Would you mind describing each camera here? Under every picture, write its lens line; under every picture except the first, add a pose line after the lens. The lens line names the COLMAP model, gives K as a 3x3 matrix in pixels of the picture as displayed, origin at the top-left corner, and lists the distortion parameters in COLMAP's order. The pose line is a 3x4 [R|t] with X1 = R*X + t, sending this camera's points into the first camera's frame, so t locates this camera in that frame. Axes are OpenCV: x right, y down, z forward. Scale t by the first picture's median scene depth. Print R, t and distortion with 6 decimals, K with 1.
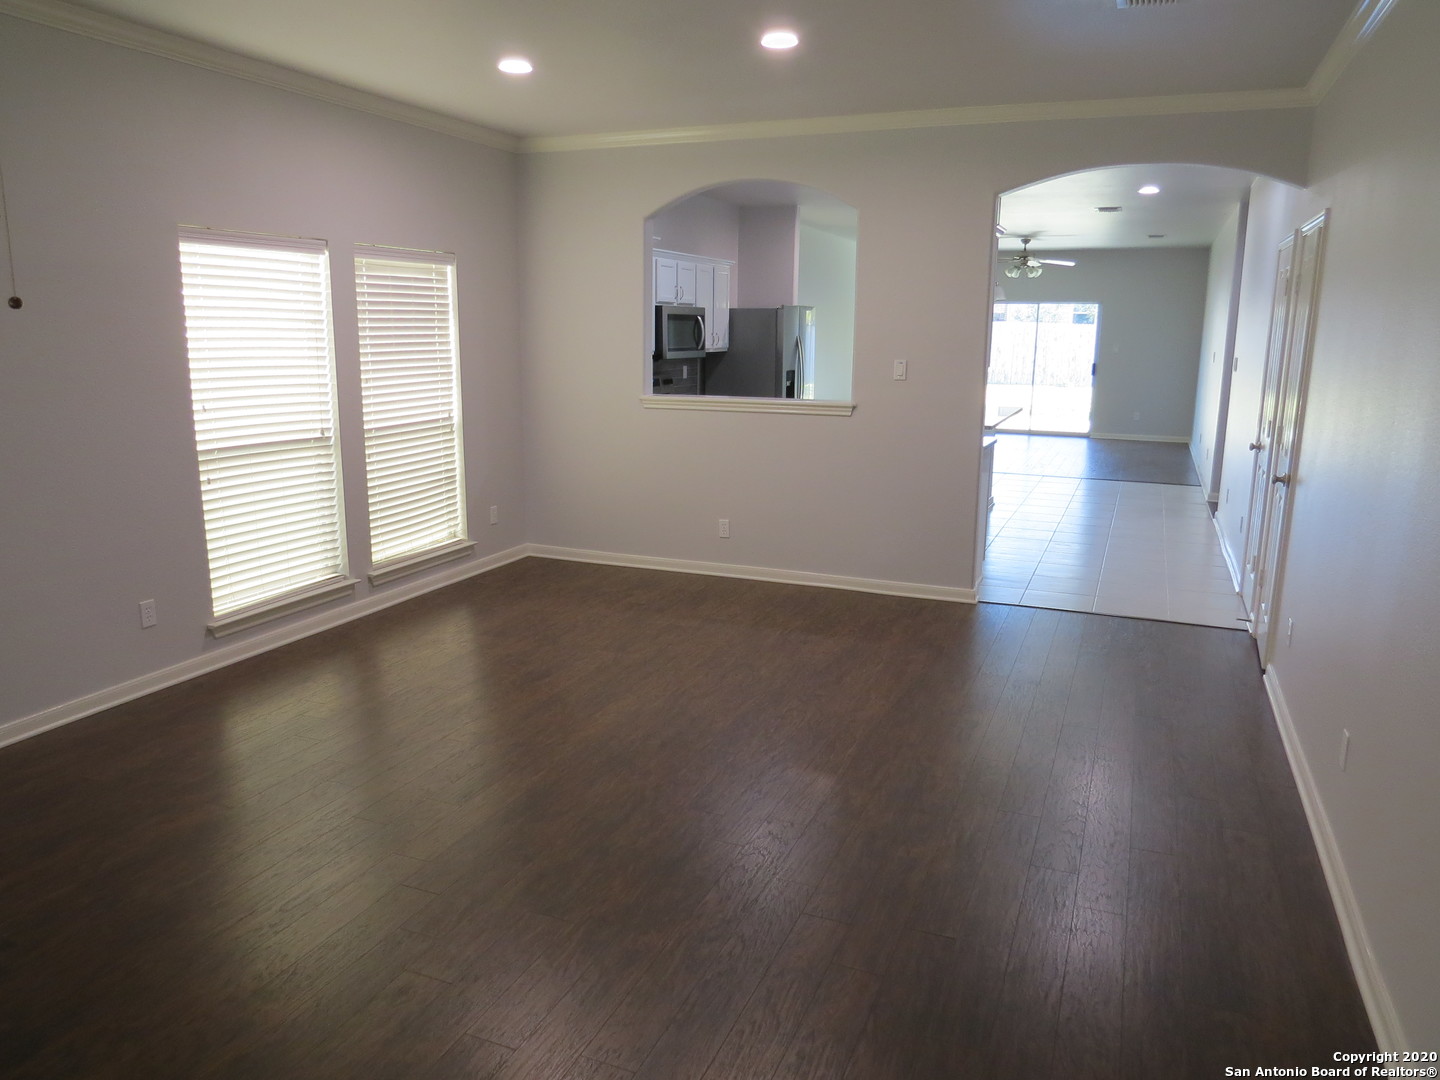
lens RADIAL K [[1026.1, 0, 730.0], [0, 1026.1, 542.1], [0, 0, 1]] dist [-0.025973, 0.013959]
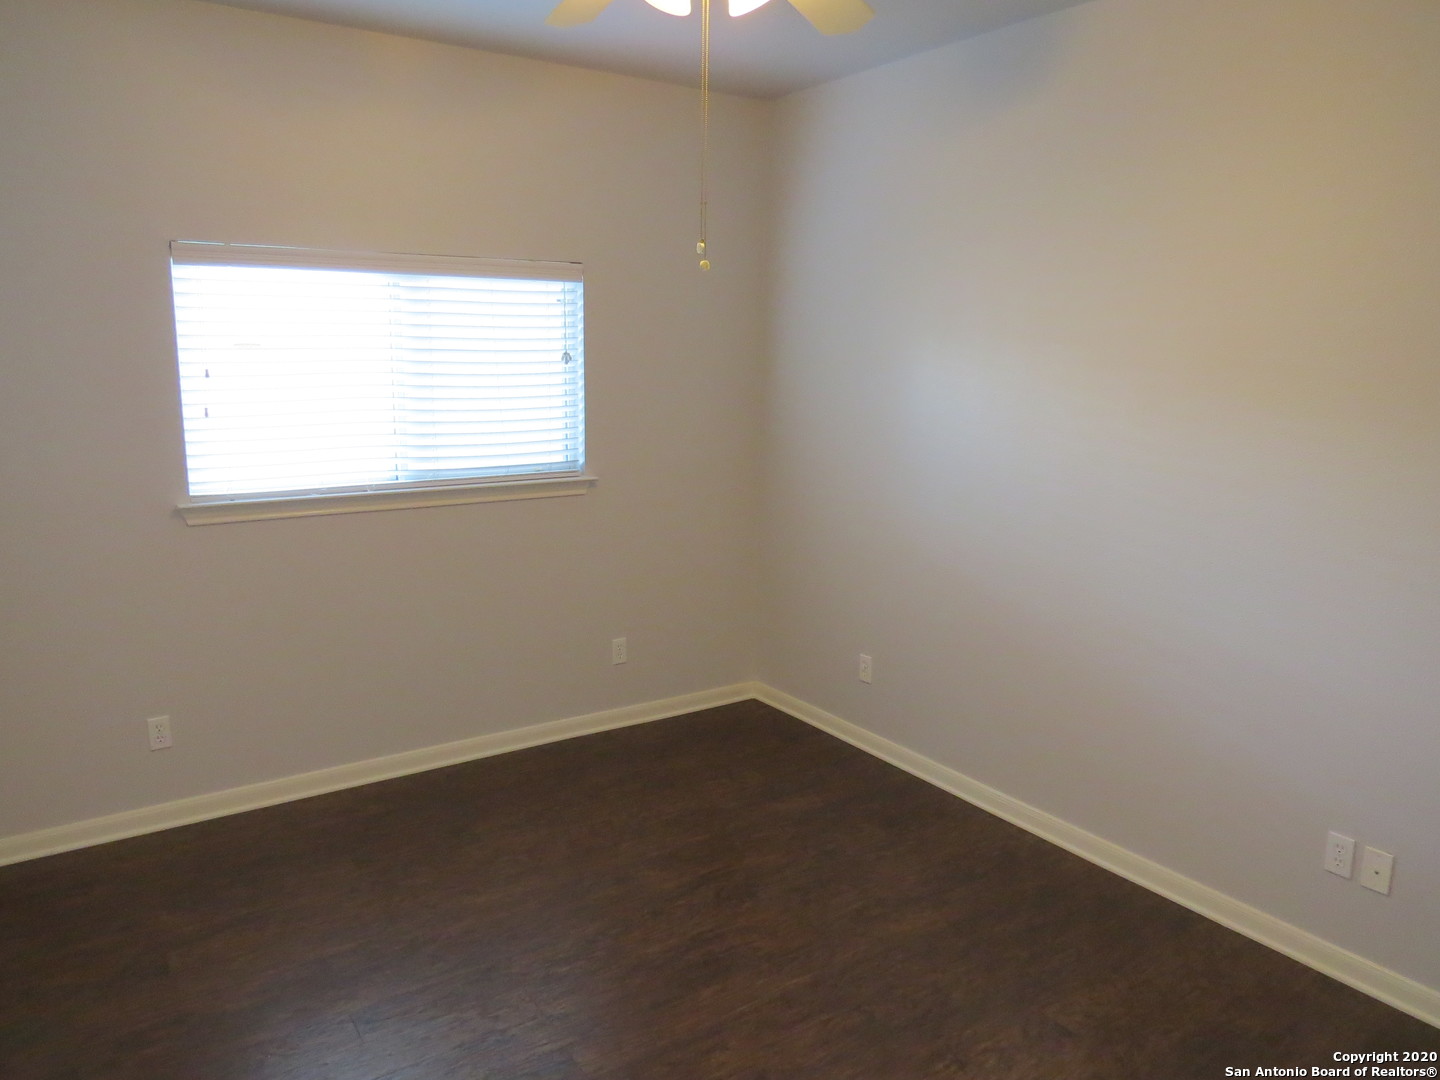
lens RADIAL K [[1026.1, 0, 719.2], [0, 1026.1, 546.1], [0, 0, 1]] dist [-0.025973, 0.013959]
pose [[0.827617, 0.081572, -0.555334, 0.182902], [-0.101305, 0.994844, -0.004844, -0.095314], [0.552075, 0.060267, 0.831614, 0.468748]]
